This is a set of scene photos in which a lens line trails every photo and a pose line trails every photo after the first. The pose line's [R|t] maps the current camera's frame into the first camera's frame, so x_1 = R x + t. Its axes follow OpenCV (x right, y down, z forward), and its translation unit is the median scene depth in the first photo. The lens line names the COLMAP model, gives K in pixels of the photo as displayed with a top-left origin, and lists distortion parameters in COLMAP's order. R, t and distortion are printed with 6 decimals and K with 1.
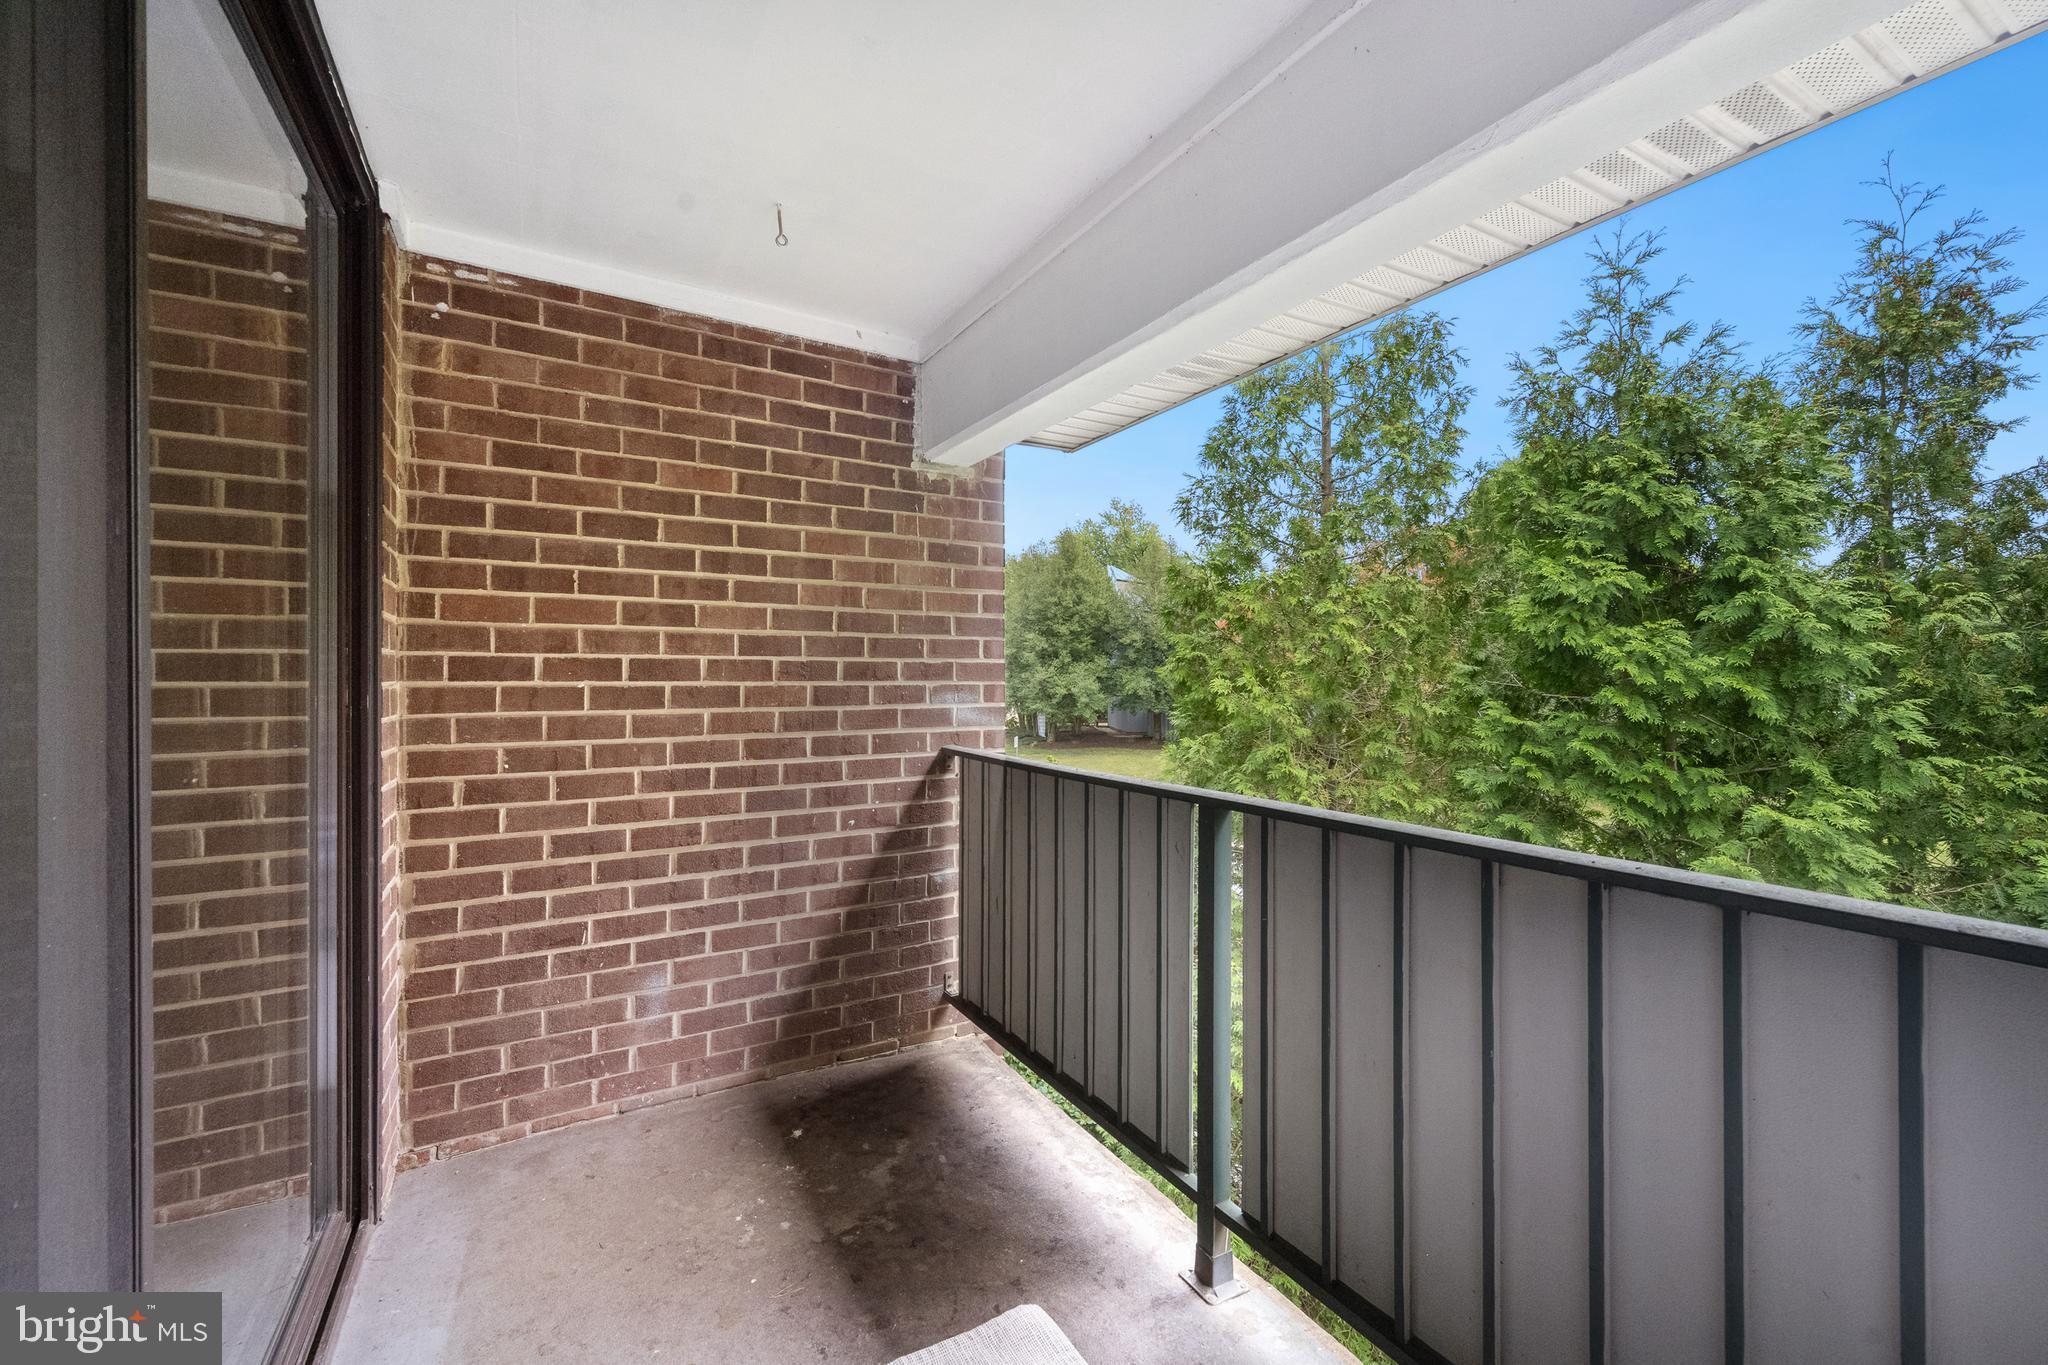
lens RADIAL K [[819.6, 0, 1025.5], [0, 819.6, 688.4], [0, 0, 1]] dist [-0.003851, 0.000177]
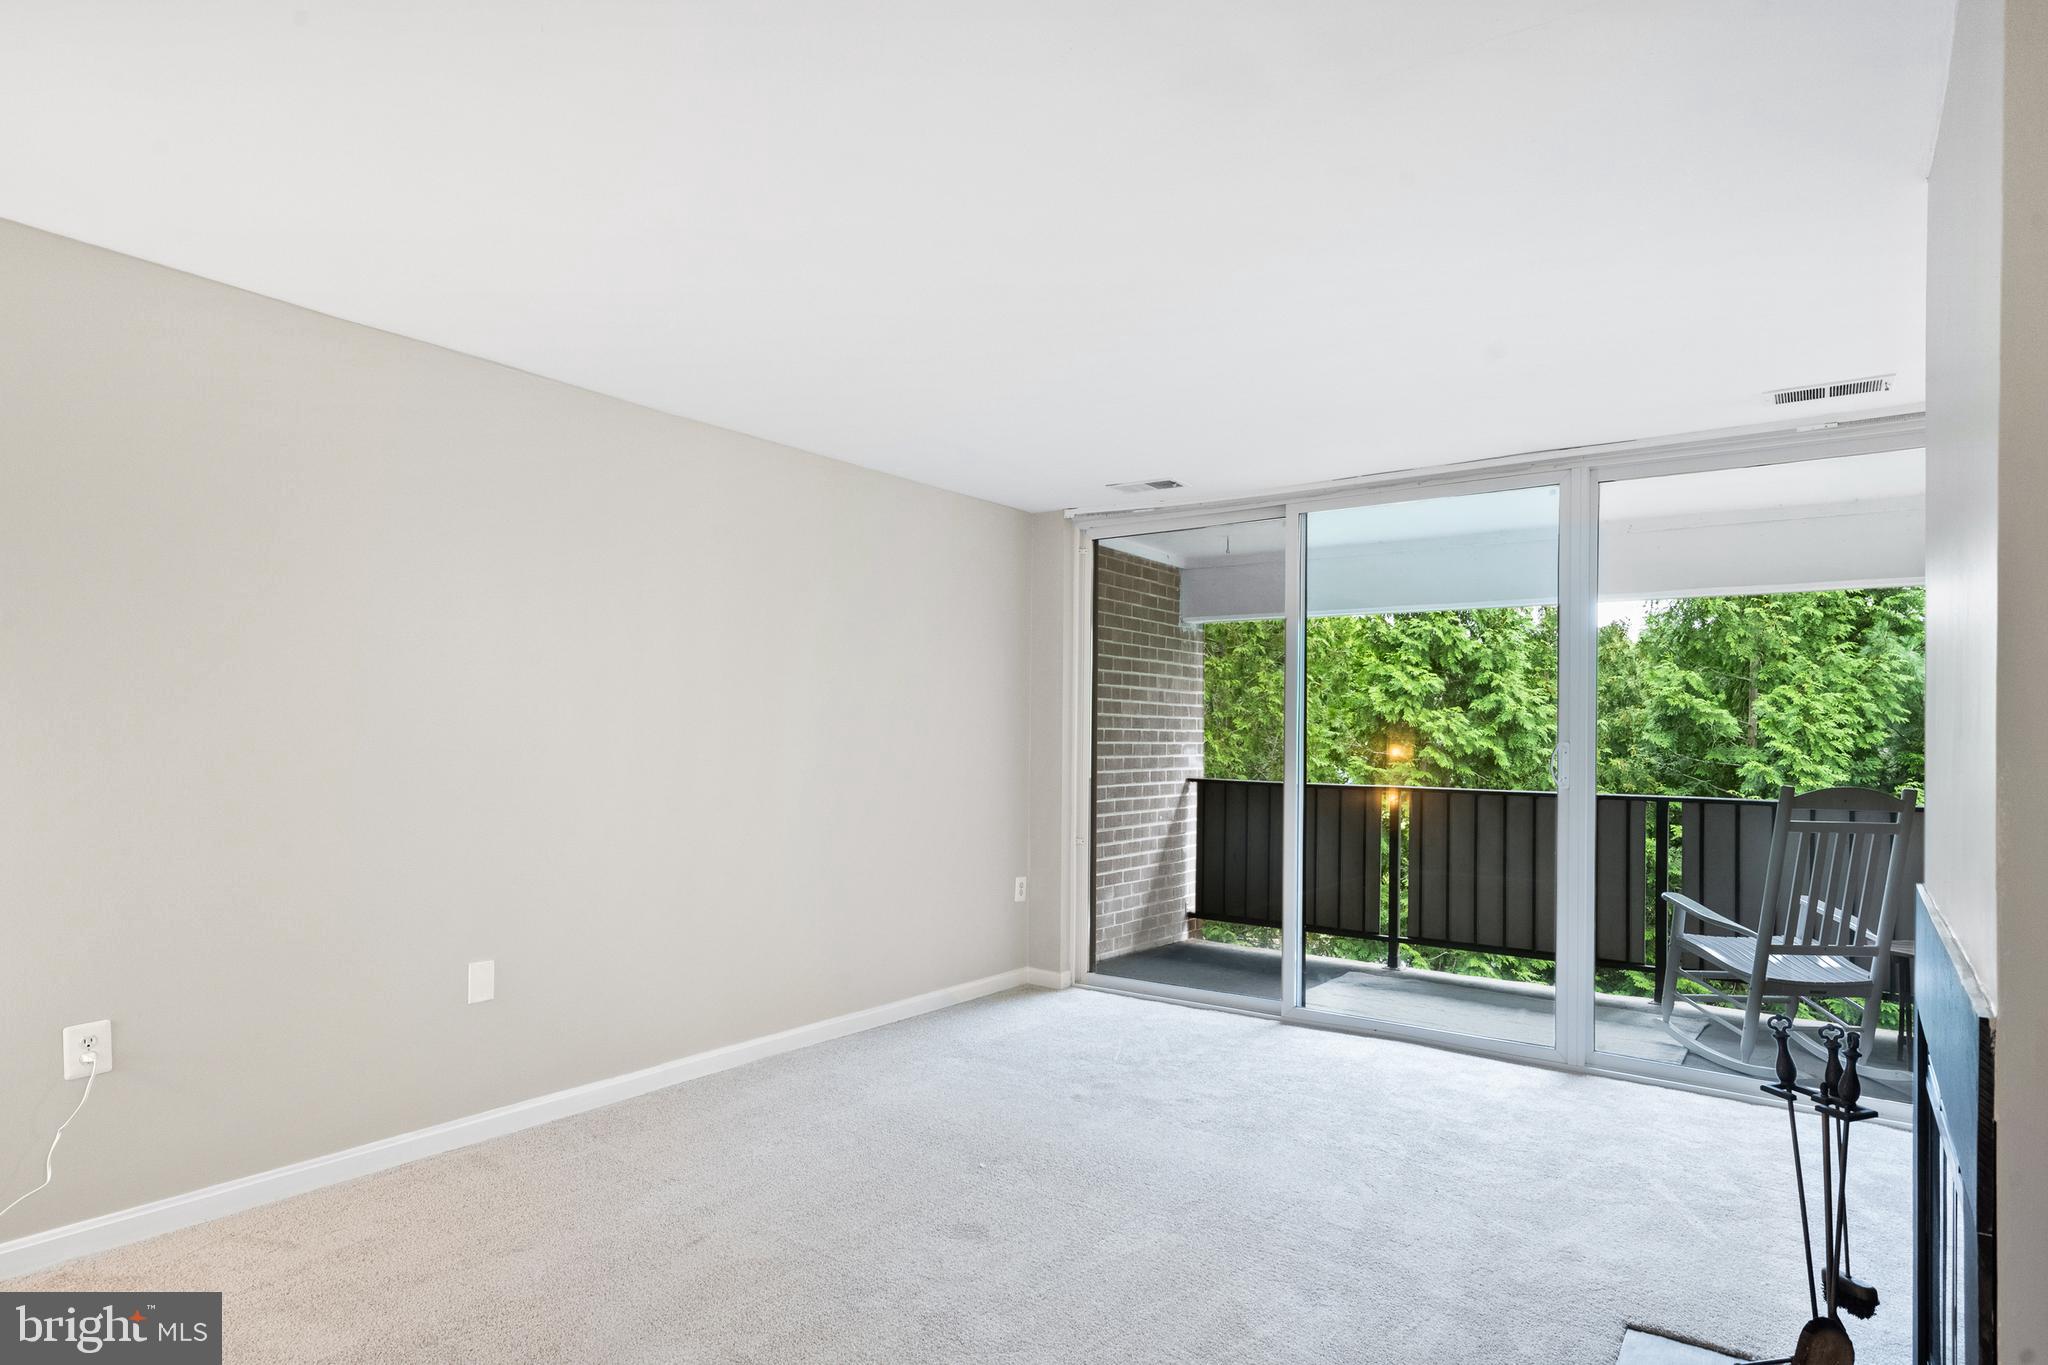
lens RADIAL K [[1123.7, 0, 1019.9], [0, 1123.7, 731.2], [0, 0, 1]] dist [-0.001288, -0.000178]
pose [[0.916795, 0.013208, 0.399139, -1.081827], [-0.010614, 0.999906, -0.008709, -0.005152], [-0.399217, 0.003748, 0.916849, -0.860418]]
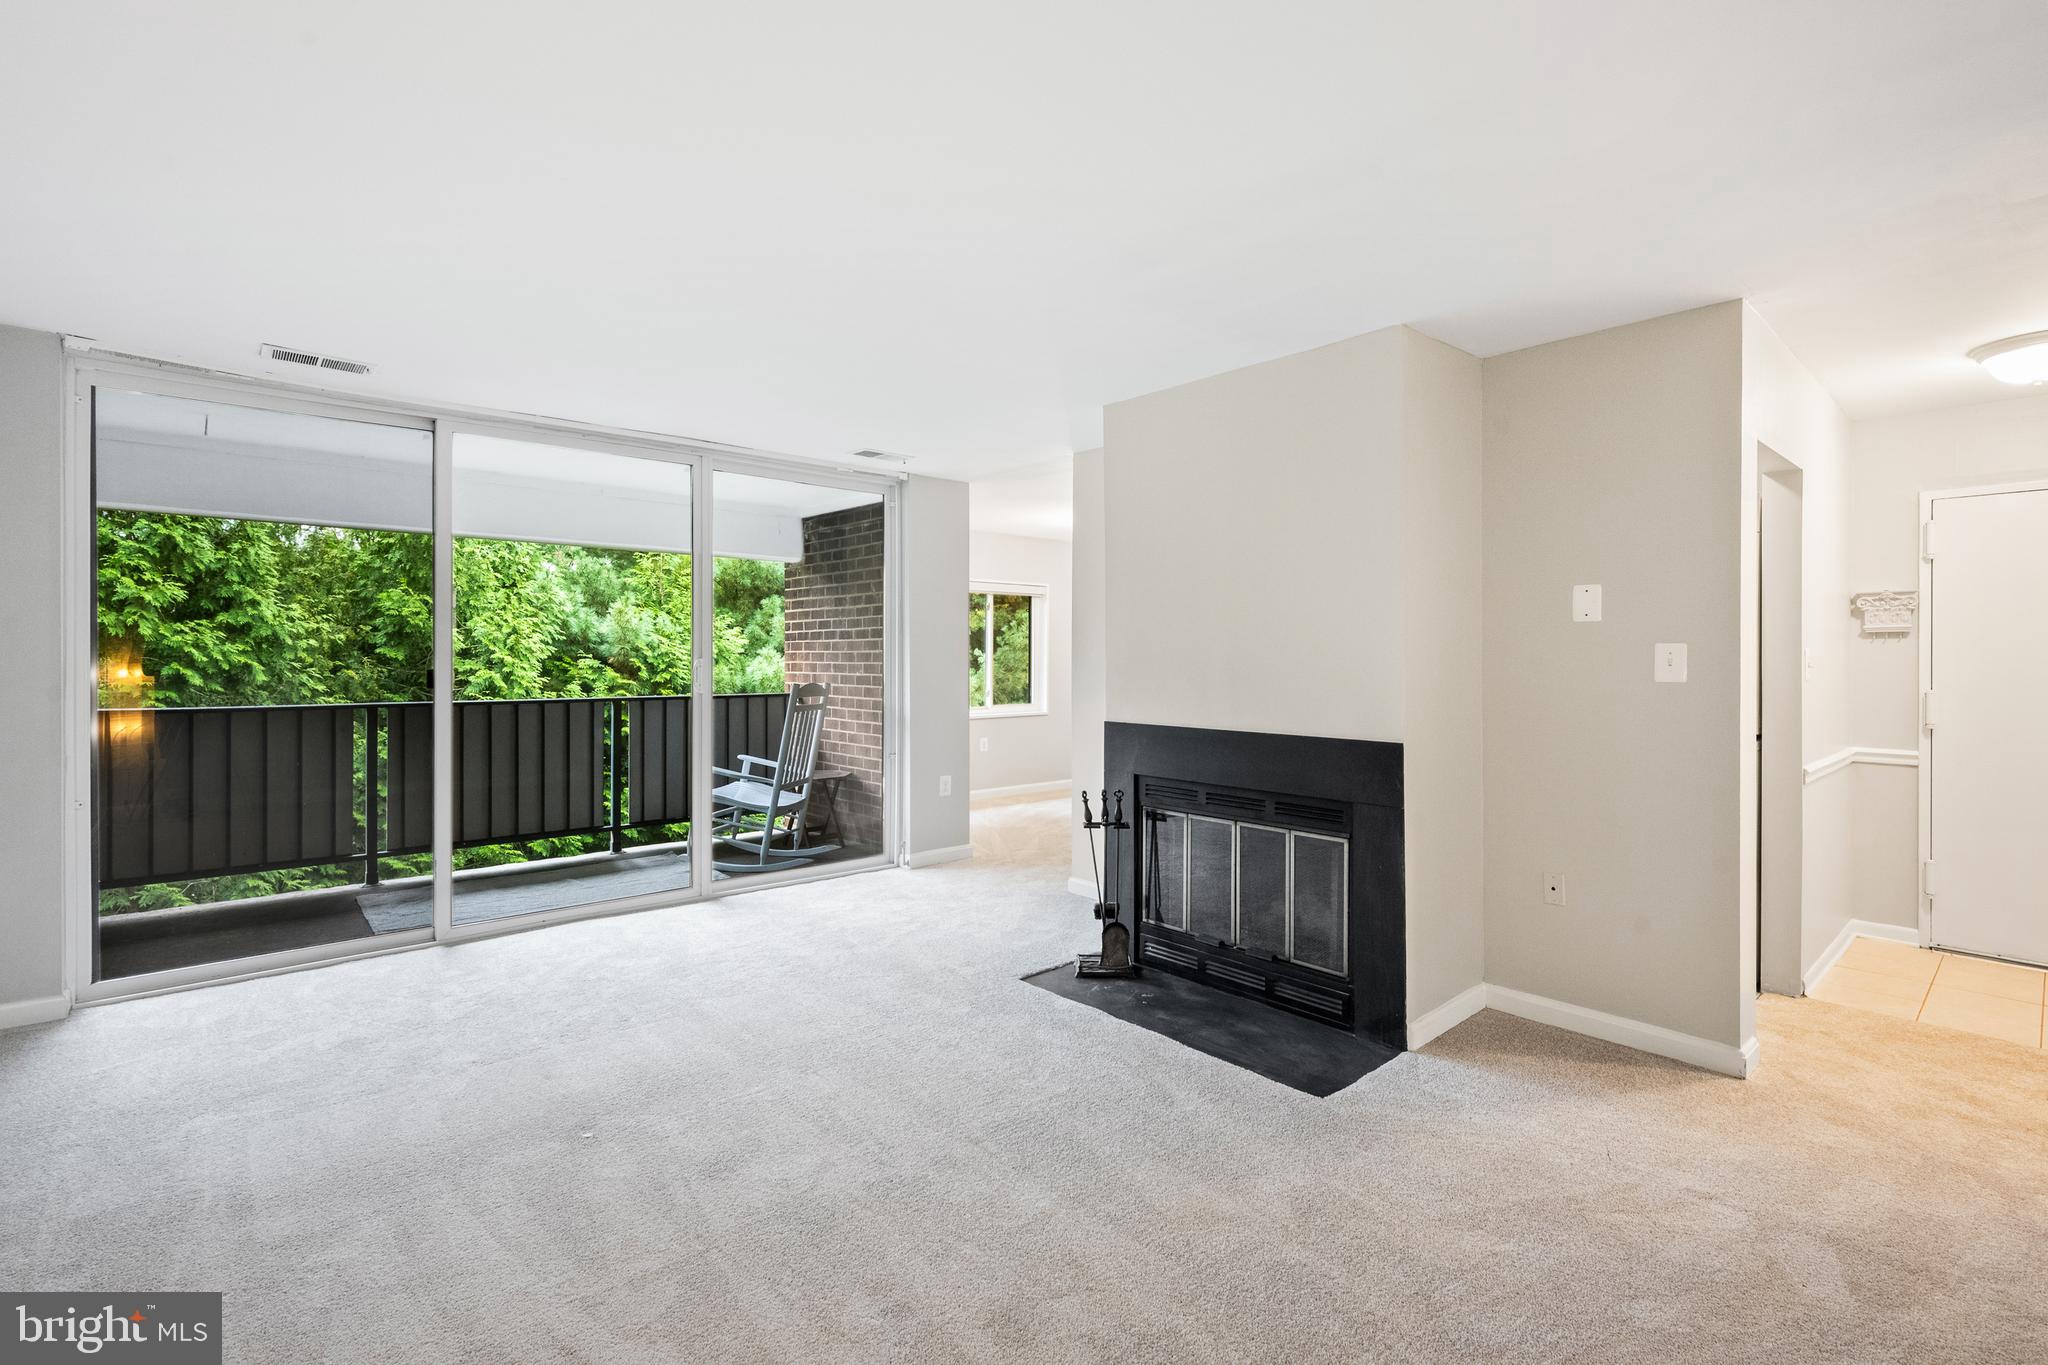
lens RADIAL K [[931.5, 0, 1025.5], [0, 931.5, 652.9], [0, 0, 1]] dist [0.000721, 0.000081]
pose [[-0.190685, 0.003695, 0.981644, -1.445746], [0.003103, 0.999990, -0.003161, -0.011280], [-0.981646, 0.002443, -0.190695, -0.247799]]
